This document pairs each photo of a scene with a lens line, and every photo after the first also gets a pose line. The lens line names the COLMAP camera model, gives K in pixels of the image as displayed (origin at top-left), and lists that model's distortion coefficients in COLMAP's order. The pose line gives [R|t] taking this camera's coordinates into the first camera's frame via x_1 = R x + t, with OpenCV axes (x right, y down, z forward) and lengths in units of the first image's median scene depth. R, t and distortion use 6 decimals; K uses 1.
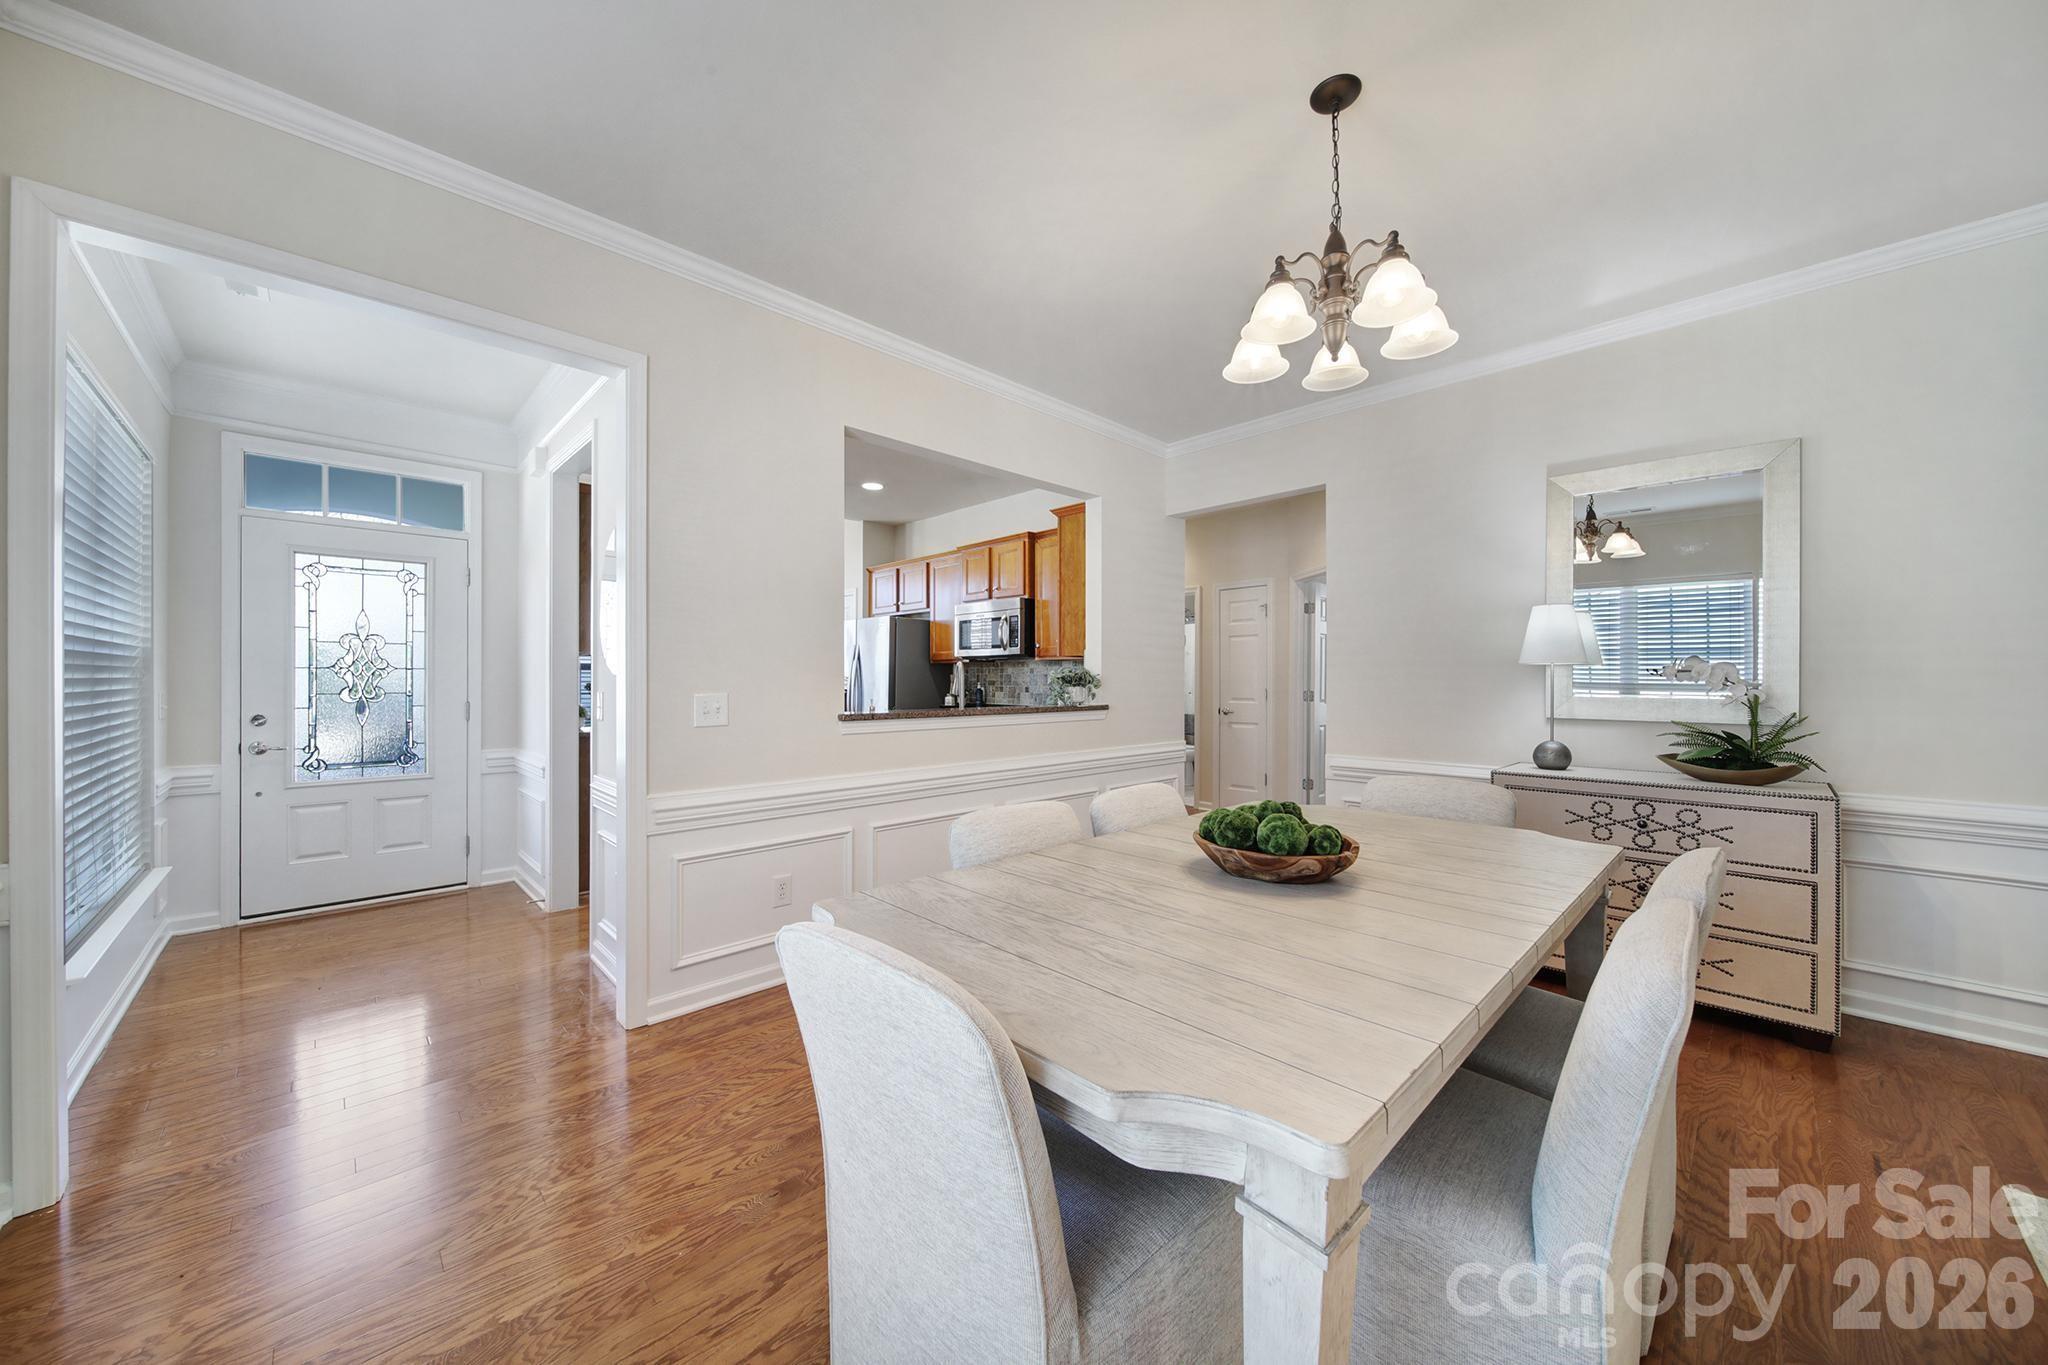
lens RADIAL K [[718.0, 0, 1020.6], [0, 718.0, 679.2], [0, 0, 1]] dist [-0.002491, -0.000183]
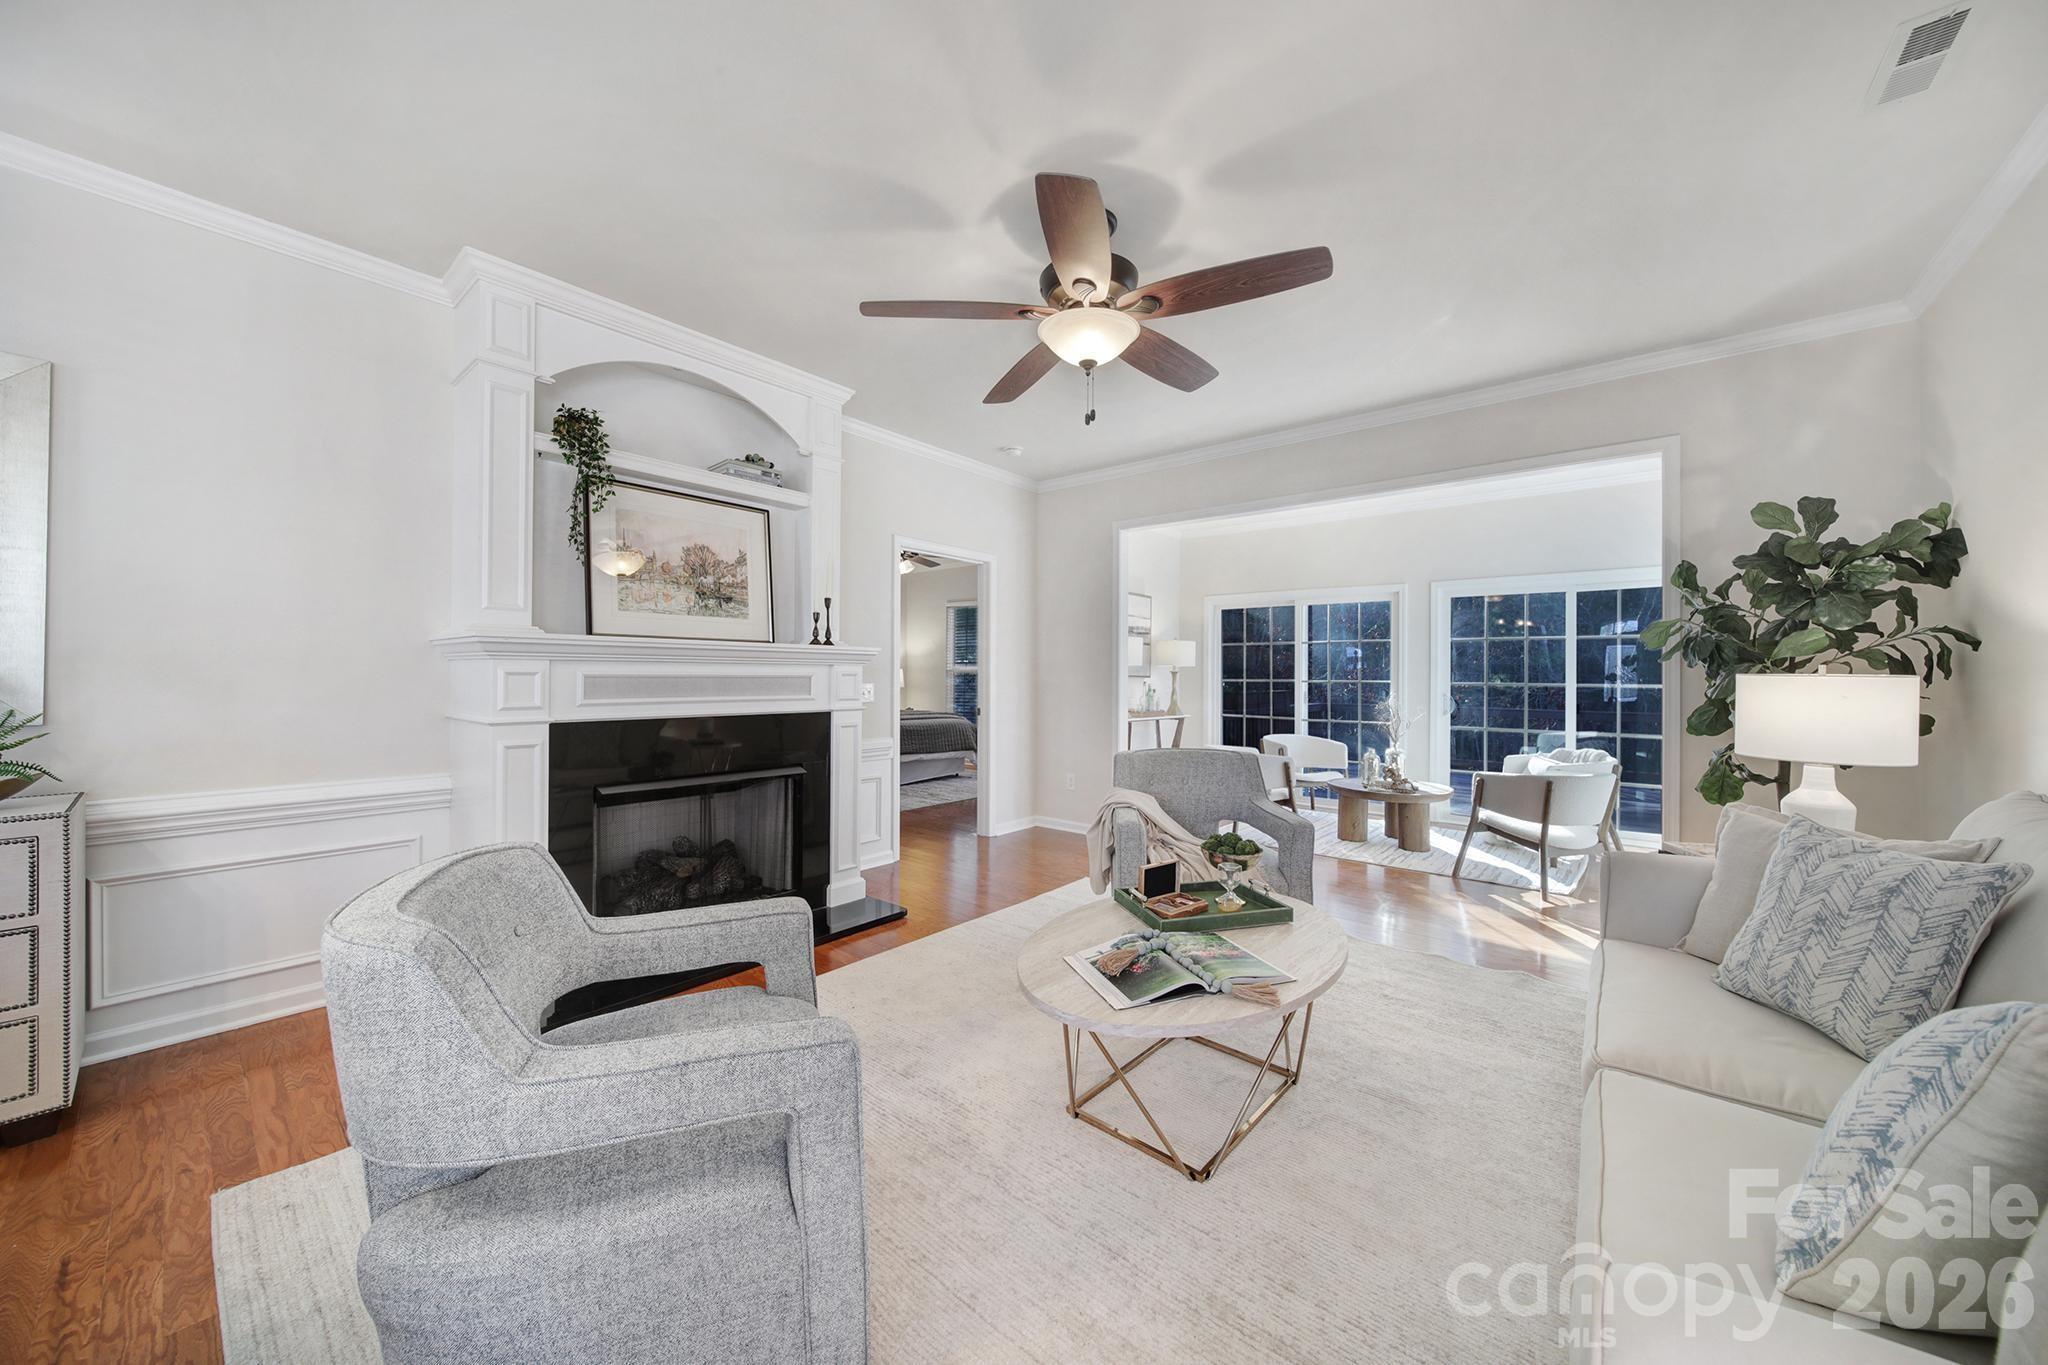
lens RADIAL K [[718.0, 0, 1021.9], [0, 718.0, 678.2], [0, 0, 1]] dist [-0.002491, -0.000183]
pose [[-0.105170, -0.004692, 0.994443, 0.223425], [-0.010634, 0.999937, 0.003594, -0.001053], [-0.994397, -0.010197, -0.105213, 0.013133]]
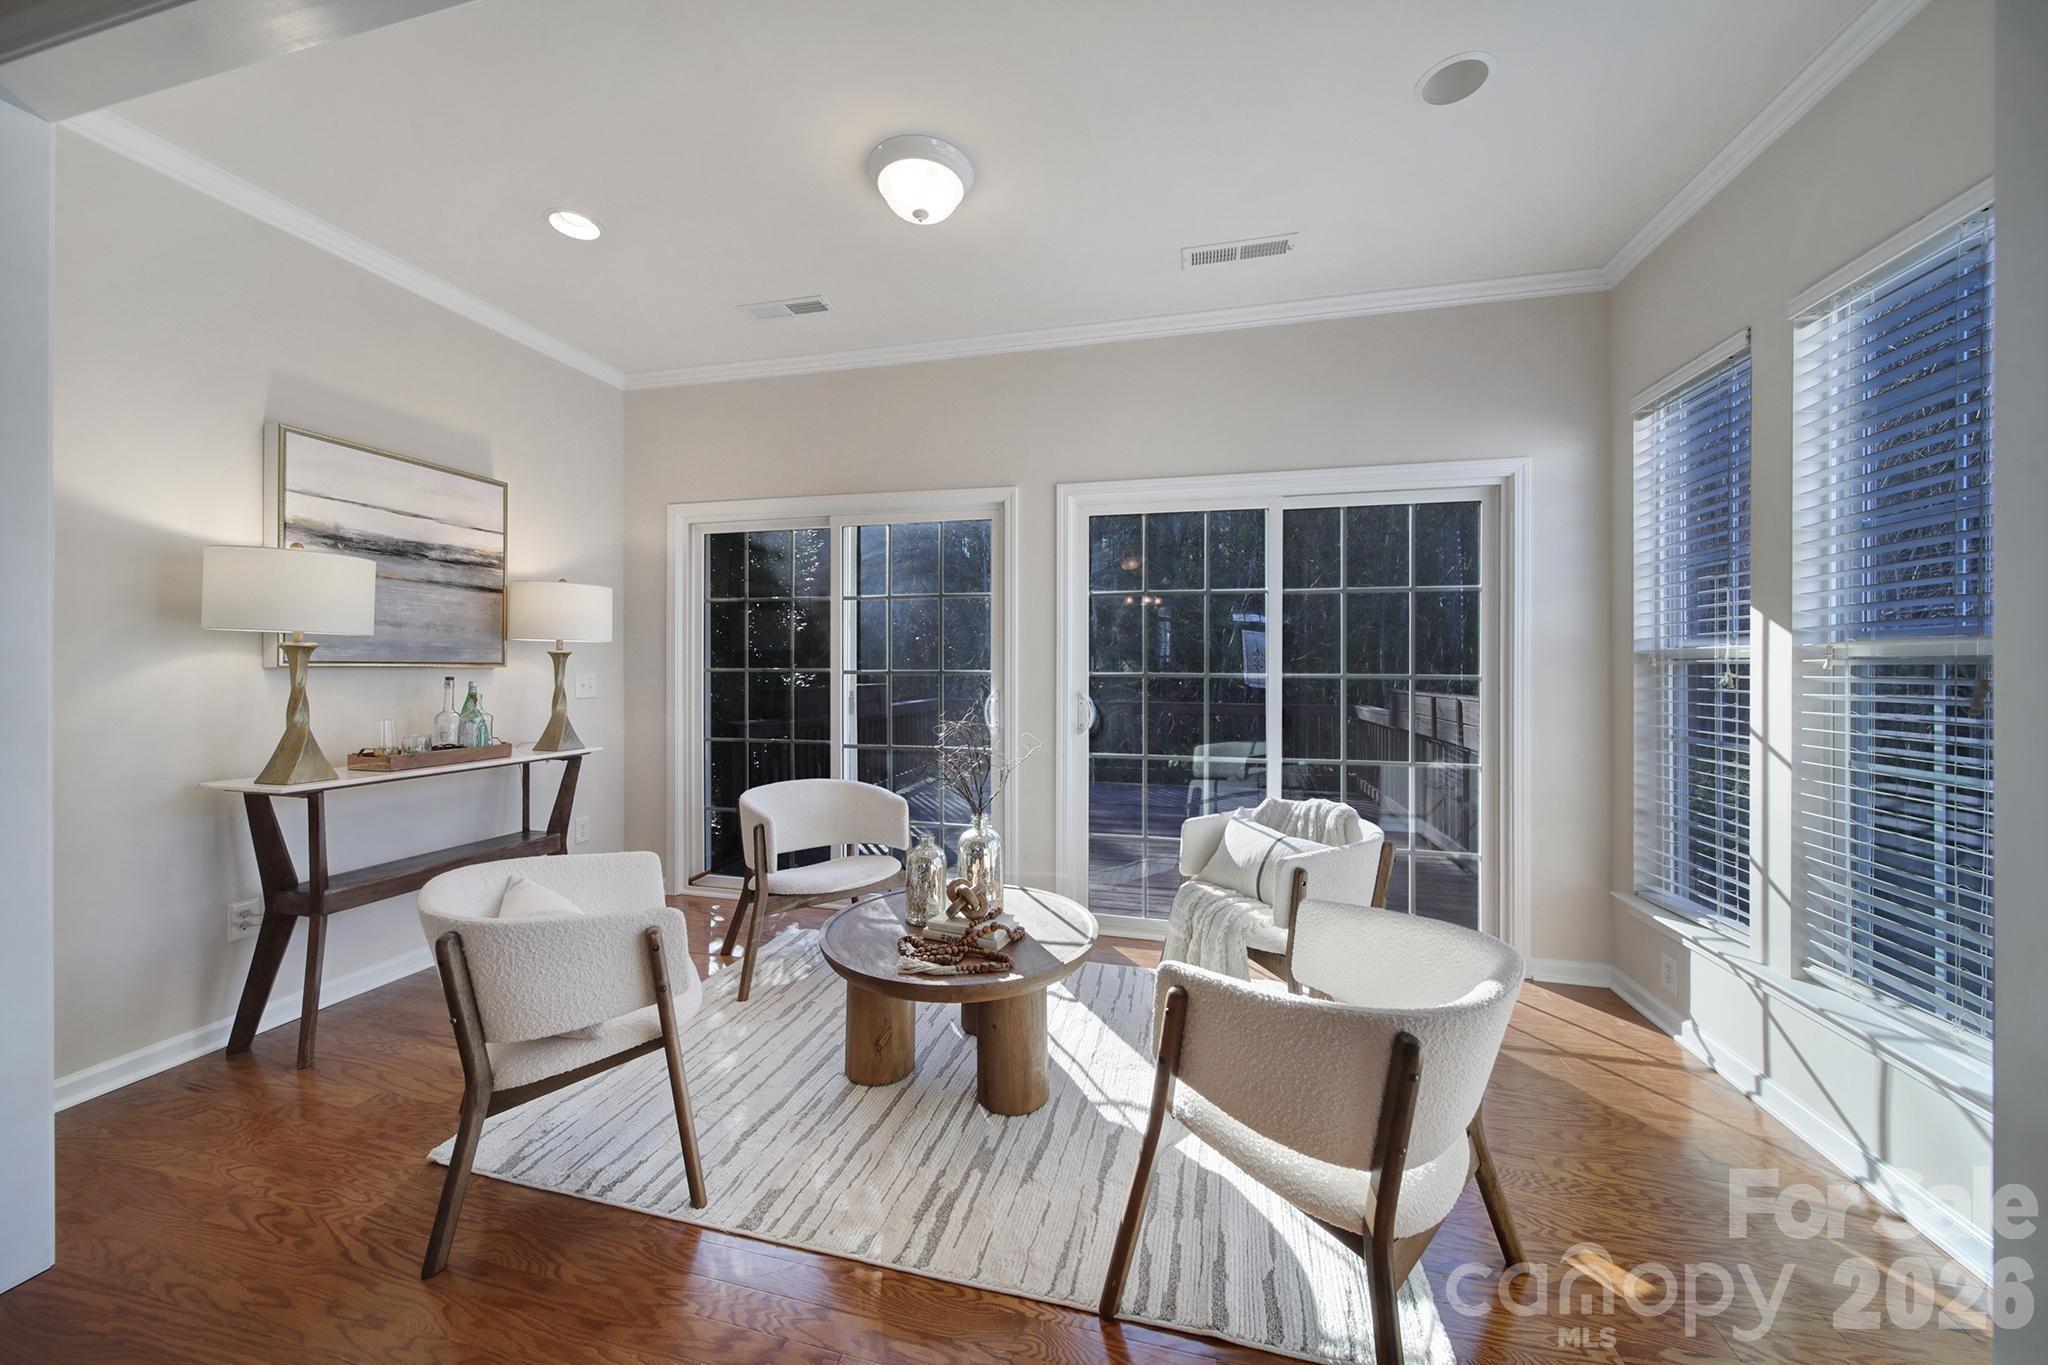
lens RADIAL K [[718.0, 0, 1013.0], [0, 718.0, 665.8], [0, 0, 1]] dist [-0.002491, -0.000183]
pose [[-0.515698, -0.003963, 0.856761, 1.531517], [-0.006068, 0.999981, 0.000973, -0.006242], [-0.856749, -0.004697, -0.515713, -0.963693]]
